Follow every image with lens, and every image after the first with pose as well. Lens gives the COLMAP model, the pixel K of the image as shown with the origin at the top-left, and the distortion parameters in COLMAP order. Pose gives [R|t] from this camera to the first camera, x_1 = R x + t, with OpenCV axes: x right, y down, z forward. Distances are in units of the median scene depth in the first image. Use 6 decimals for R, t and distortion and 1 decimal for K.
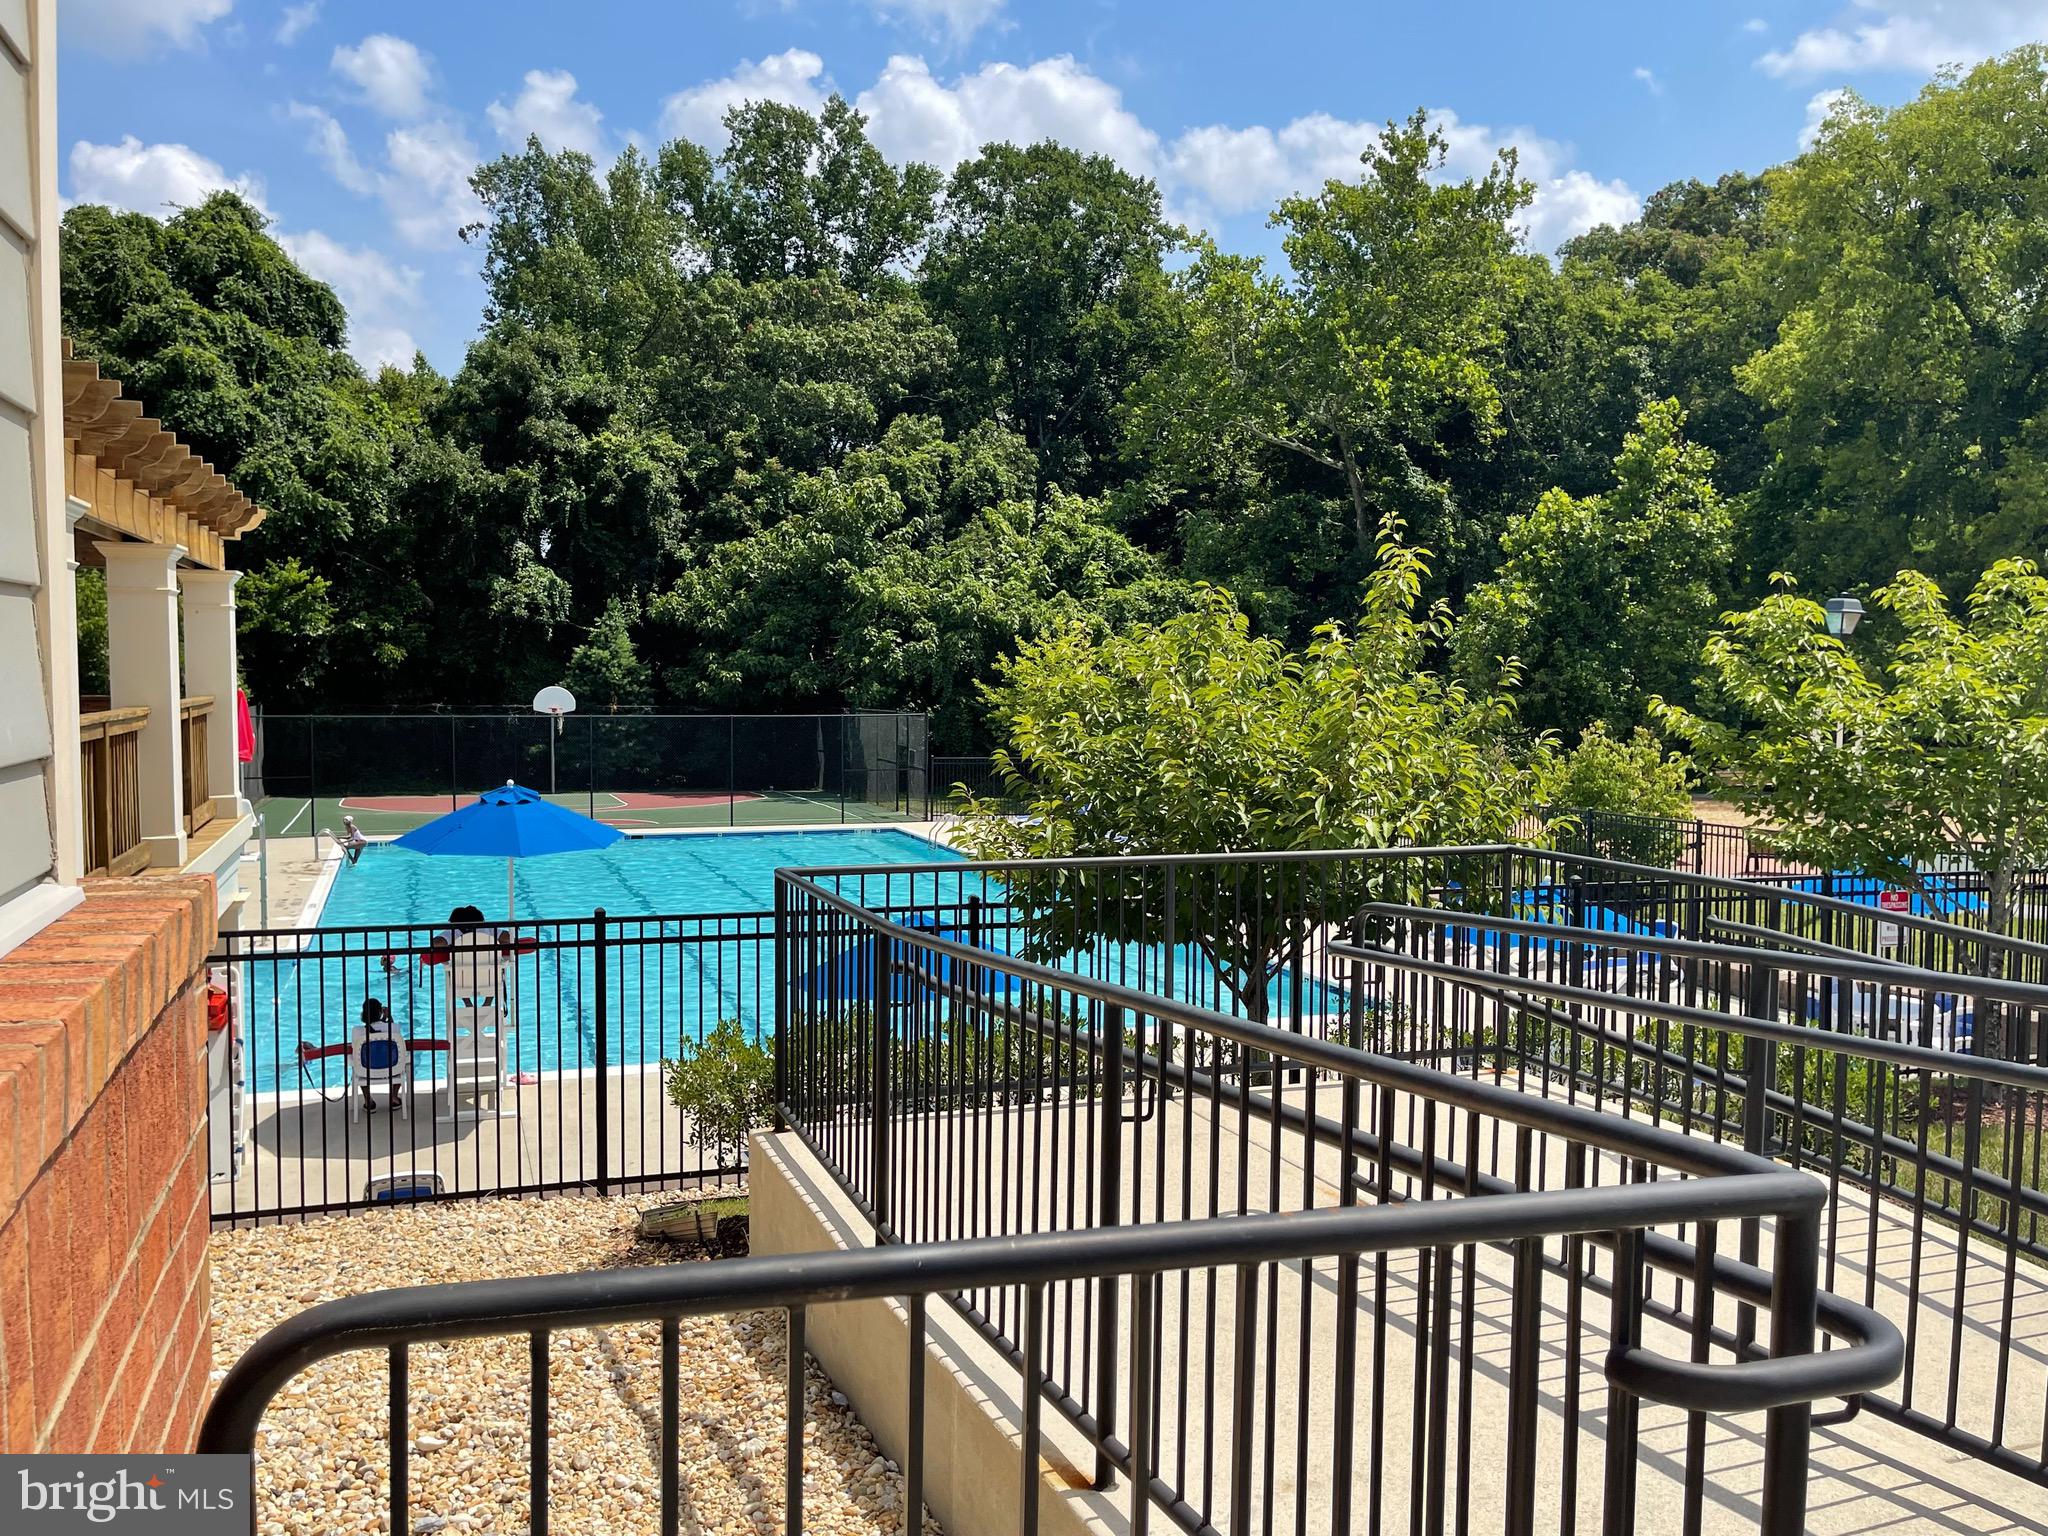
lens RADIAL K [[1659.1, 0, 1024.0], [0, 1659.1, 768.0], [0, 0, 1]] dist [0.026594, -0.054153]
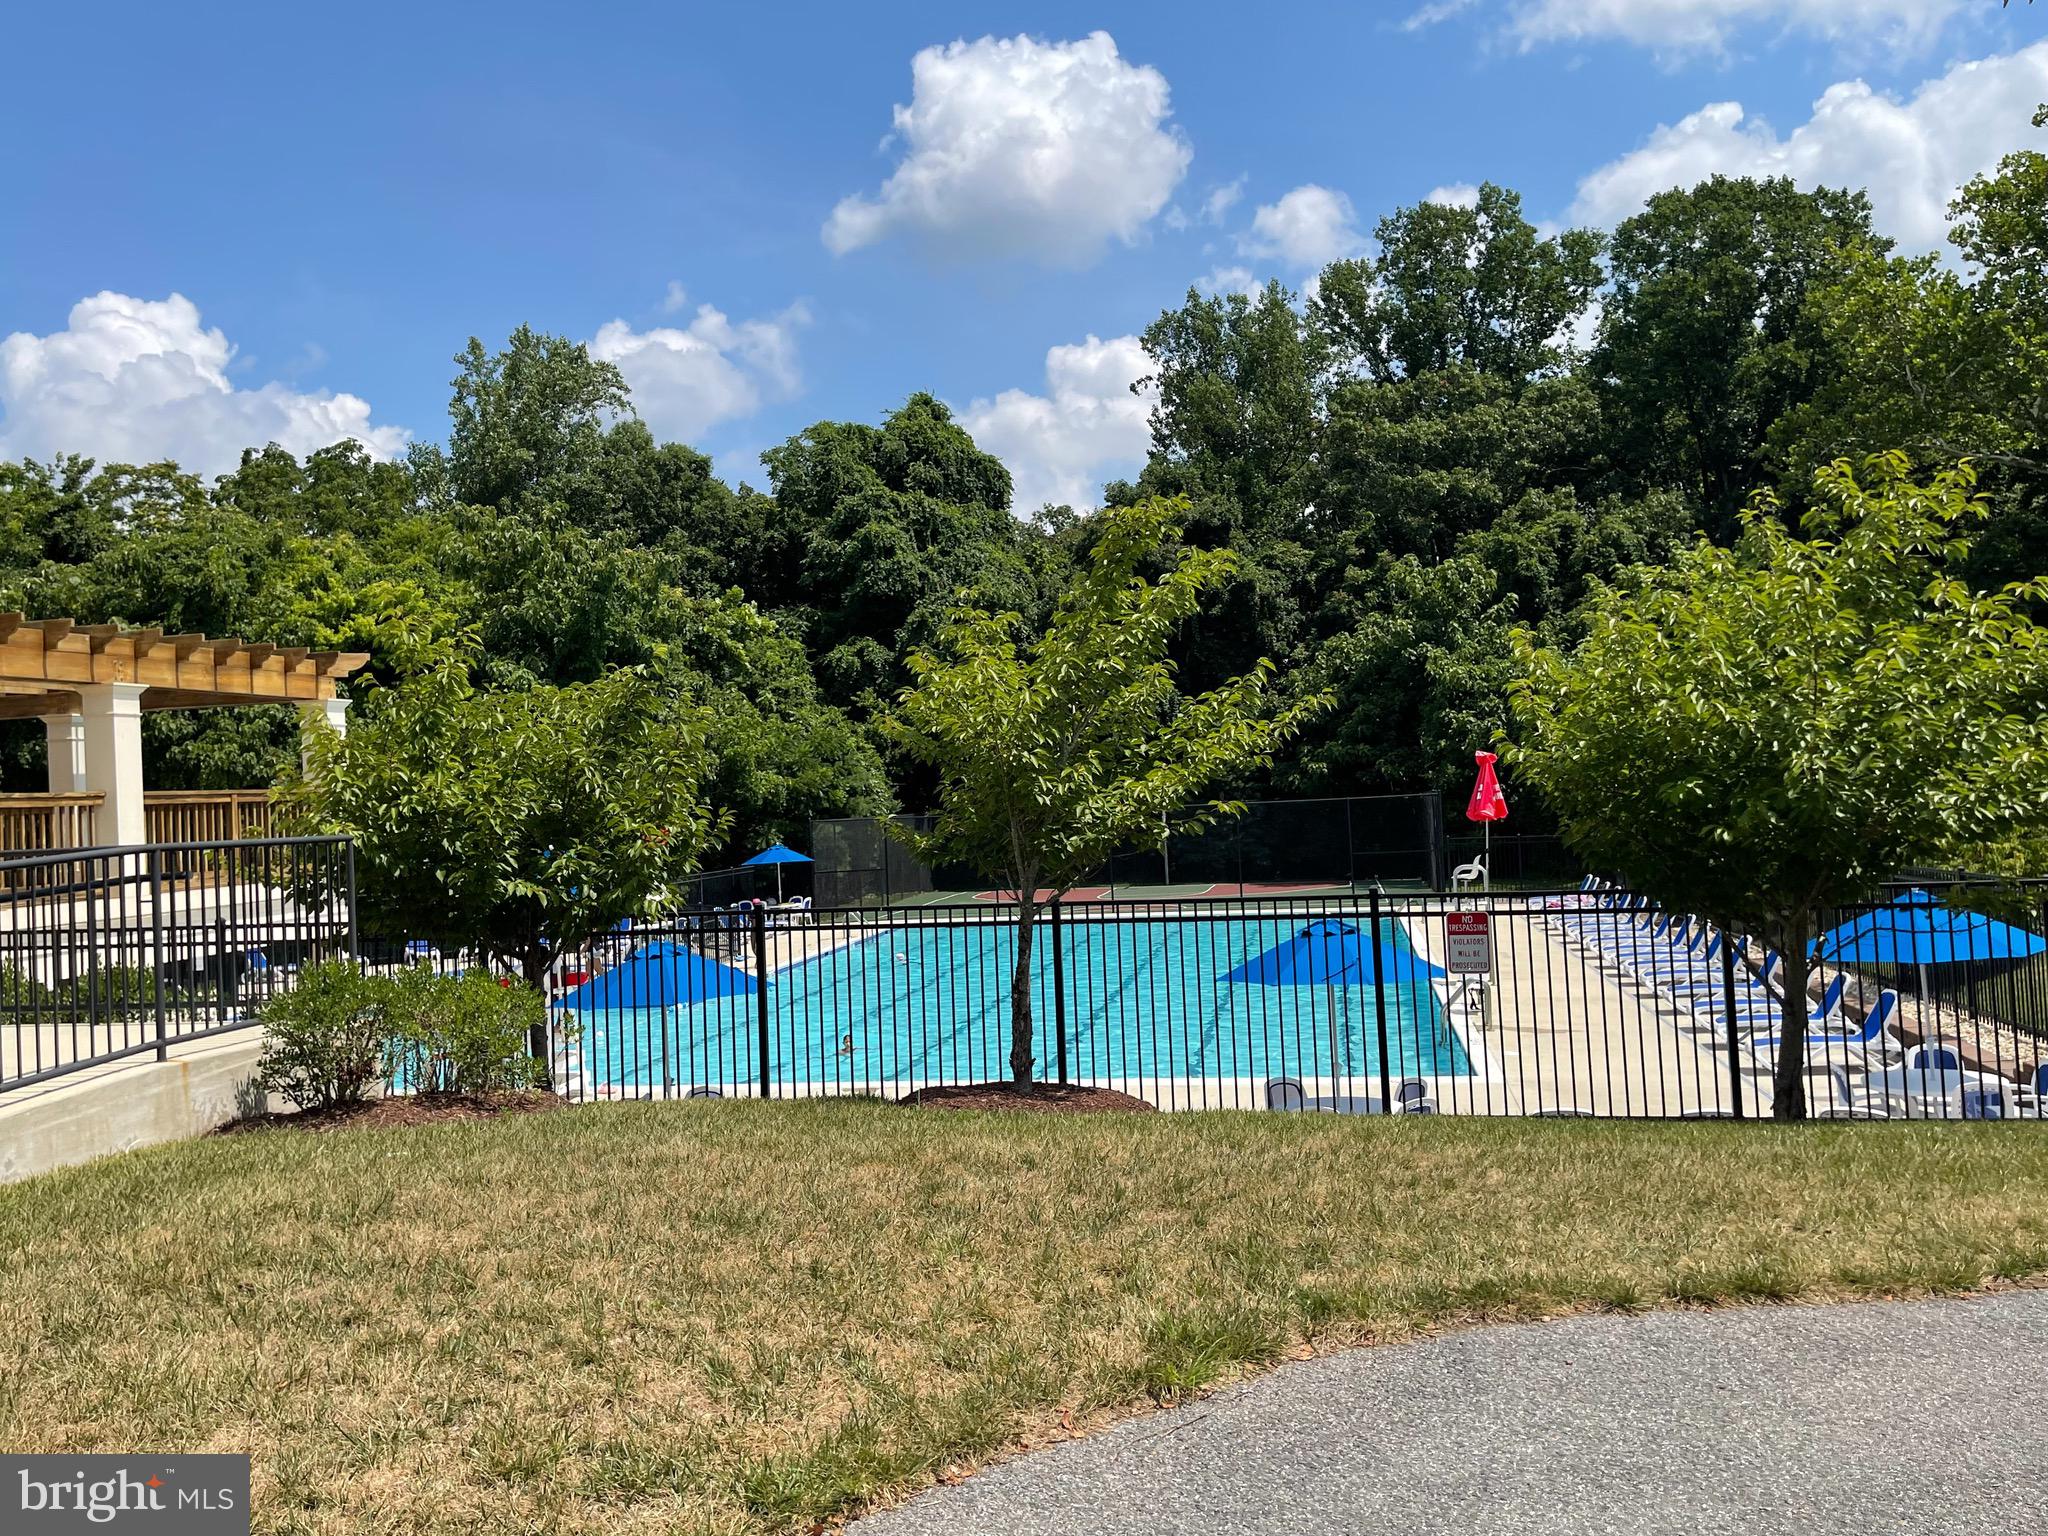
lens RADIAL K [[1659.1, 0, 1024.0], [0, 1659.1, 768.0], [0, 0, 1]] dist [0.026594, -0.054153]
pose [[0.854160, -0.058297, -0.516732, 0.184153], [0.026484, 0.997283, -0.068734, 0.011315], [0.519335, 0.045025, 0.853384, 0.016475]]
